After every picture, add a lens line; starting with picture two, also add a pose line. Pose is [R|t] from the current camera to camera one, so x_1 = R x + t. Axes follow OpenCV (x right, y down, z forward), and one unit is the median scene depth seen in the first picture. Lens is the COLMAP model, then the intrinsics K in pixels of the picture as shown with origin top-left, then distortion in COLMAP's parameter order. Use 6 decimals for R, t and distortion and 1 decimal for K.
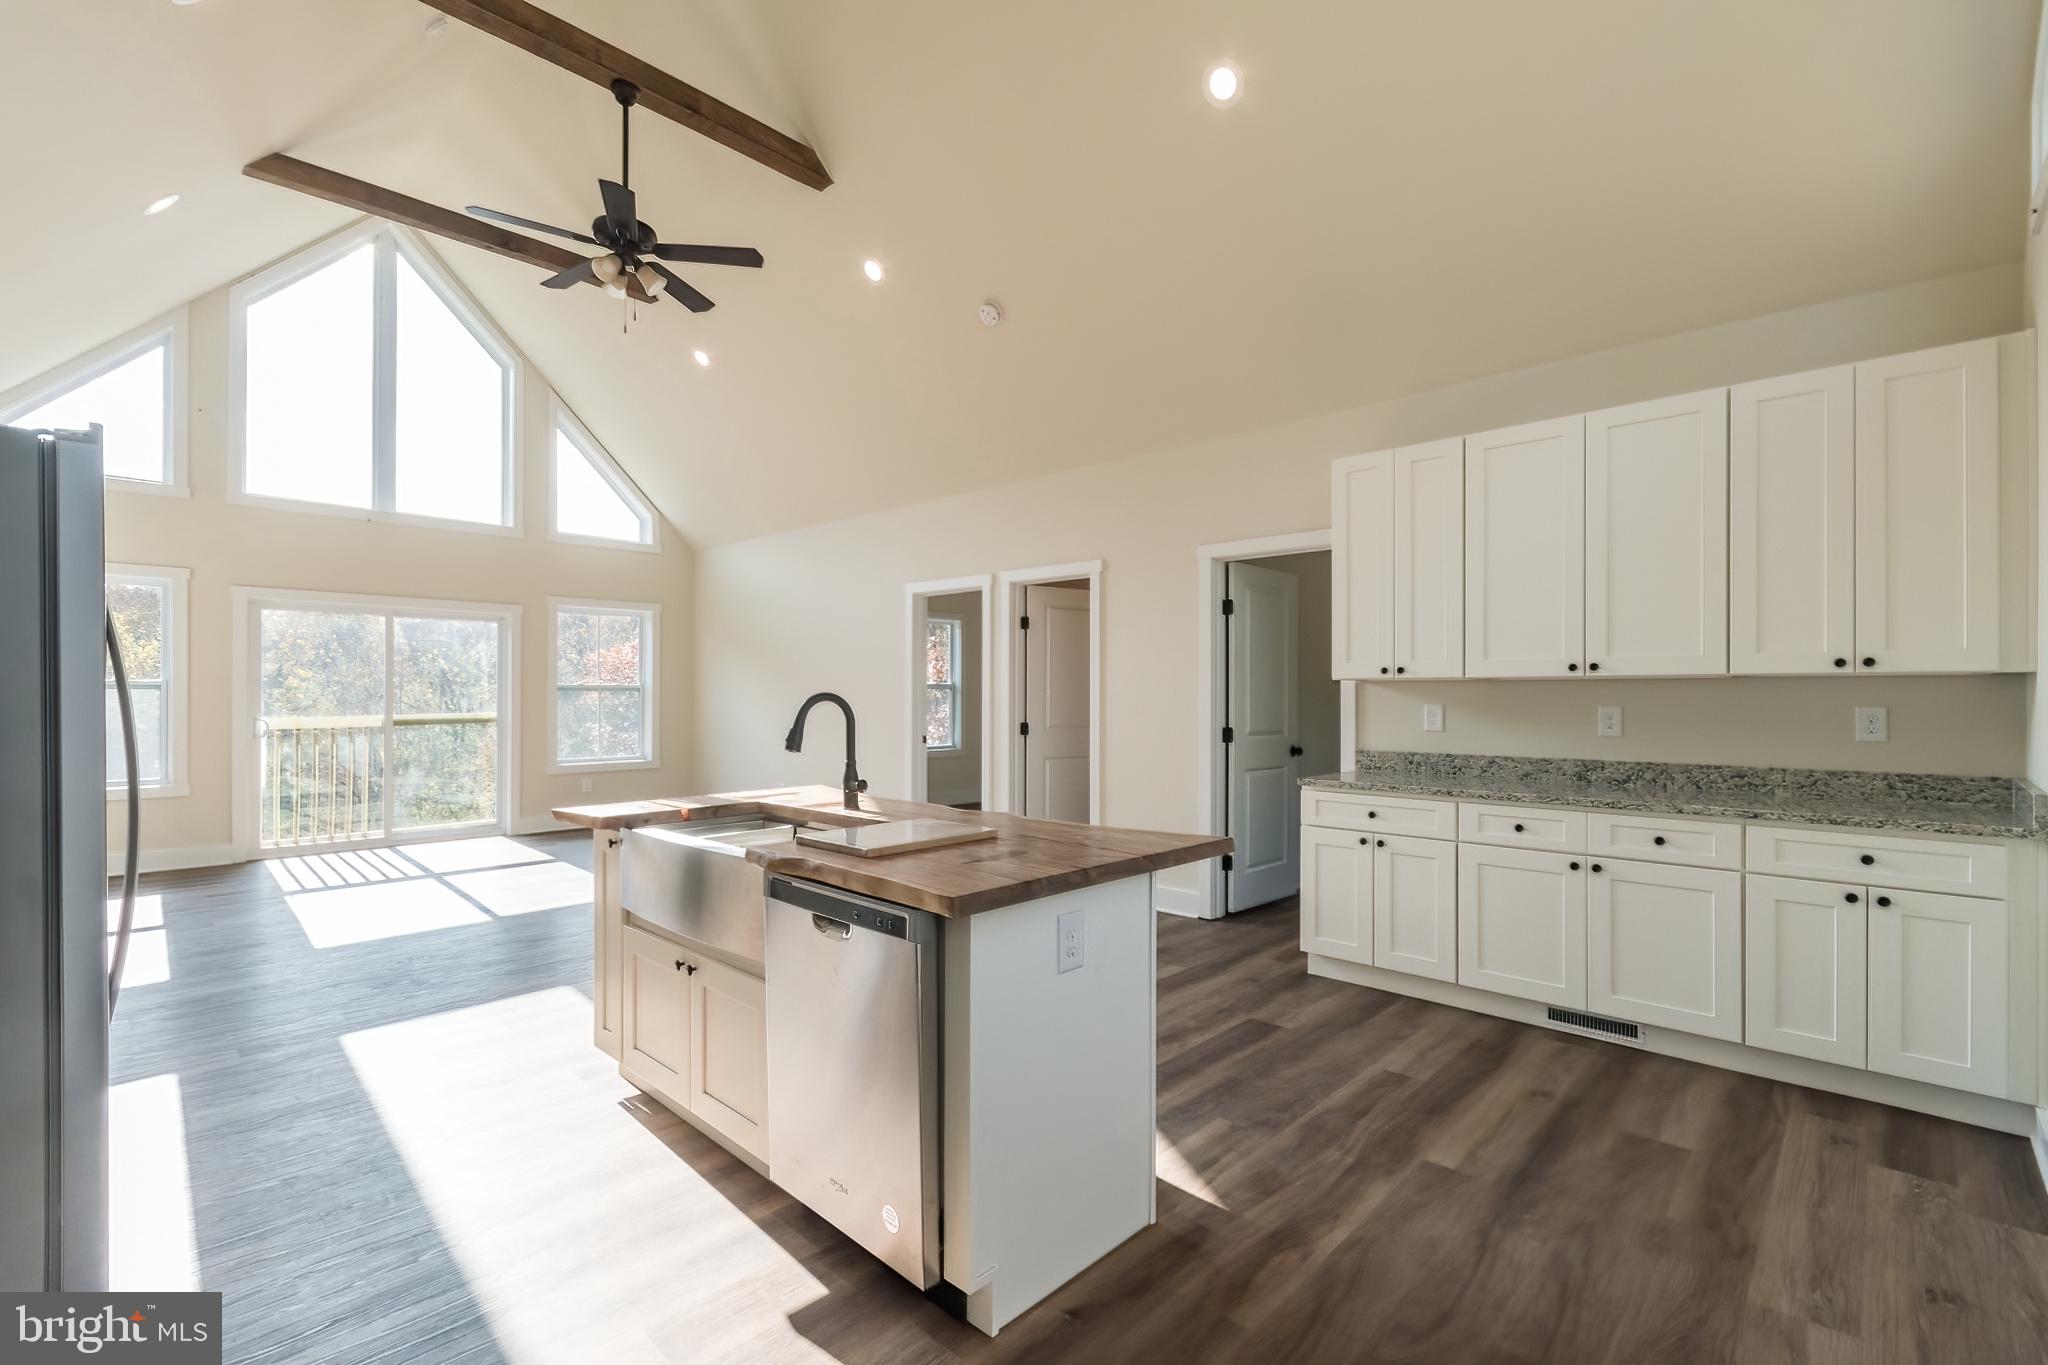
lens RADIAL K [[908.9, 0, 1036.5], [0, 908.9, 691.1], [0, 0, 1]] dist [0.008096, -0.002564]
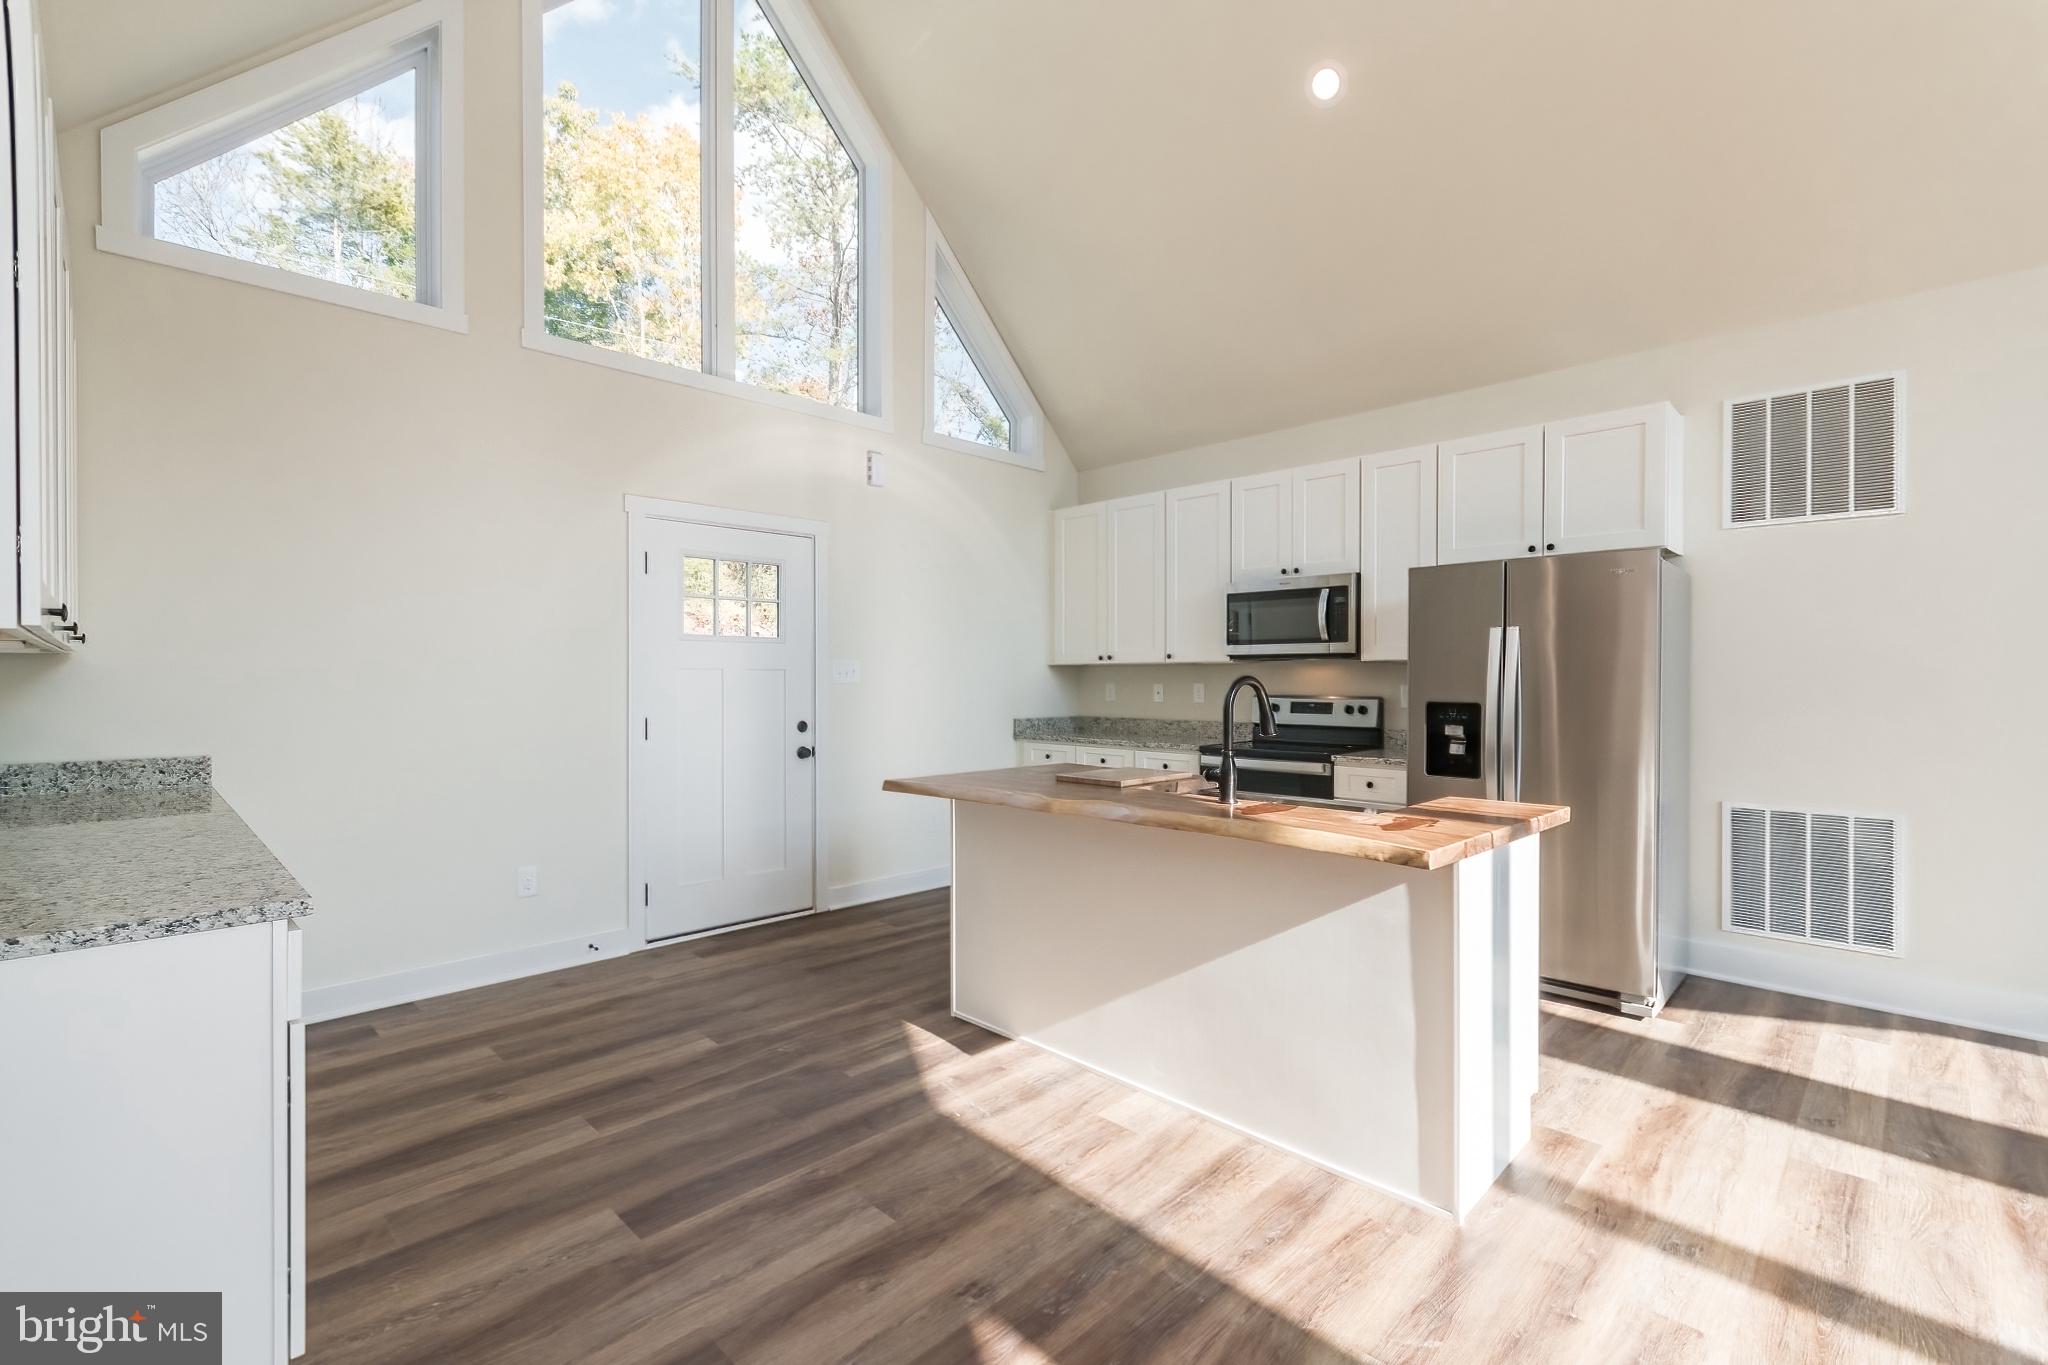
lens RADIAL K [[908.9, 0, 1017.9], [0, 908.9, 677.1], [0, 0, 1]] dist [0.008096, -0.002564]
pose [[-0.999374, -0.001262, 0.035357, -0.016671], [-0.001264, 0.999999, -0.000053, 0.002688], [-0.035357, -0.000098, -0.999375, 1.147363]]
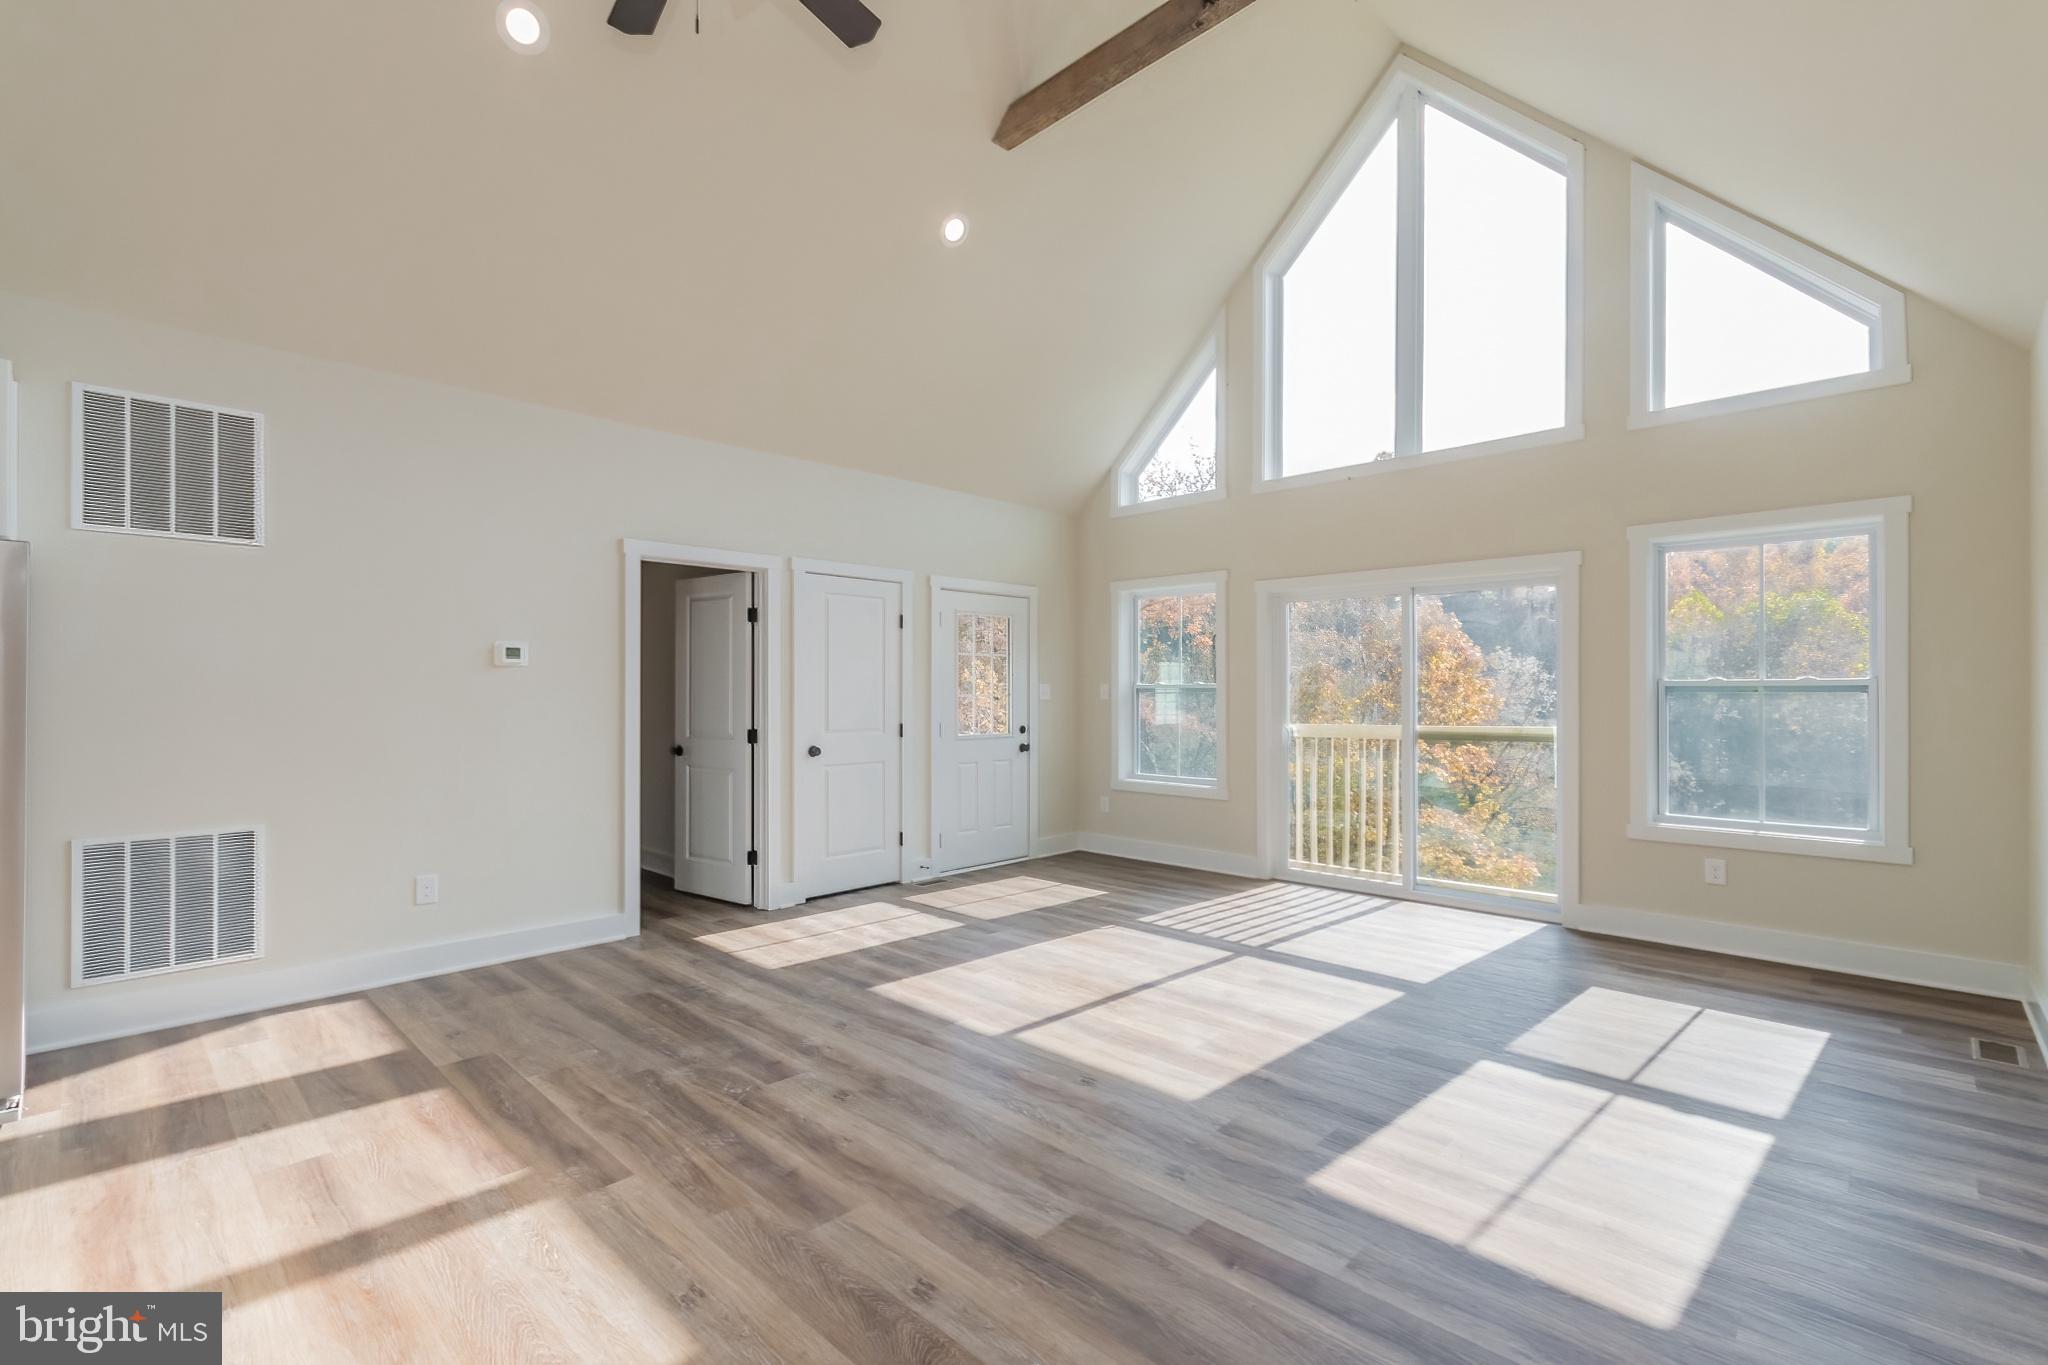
lens RADIAL K [[908.9, 0, 1006.4], [0, 908.9, 692.5], [0, 0, 1]] dist [0.008096, -0.002564]
pose [[-0.027973, -0.000579, -0.999609, 0.076201], [0.000572, 1.000000, -0.000595, -0.000955], [0.999609, -0.000588, -0.027972, 1.065881]]
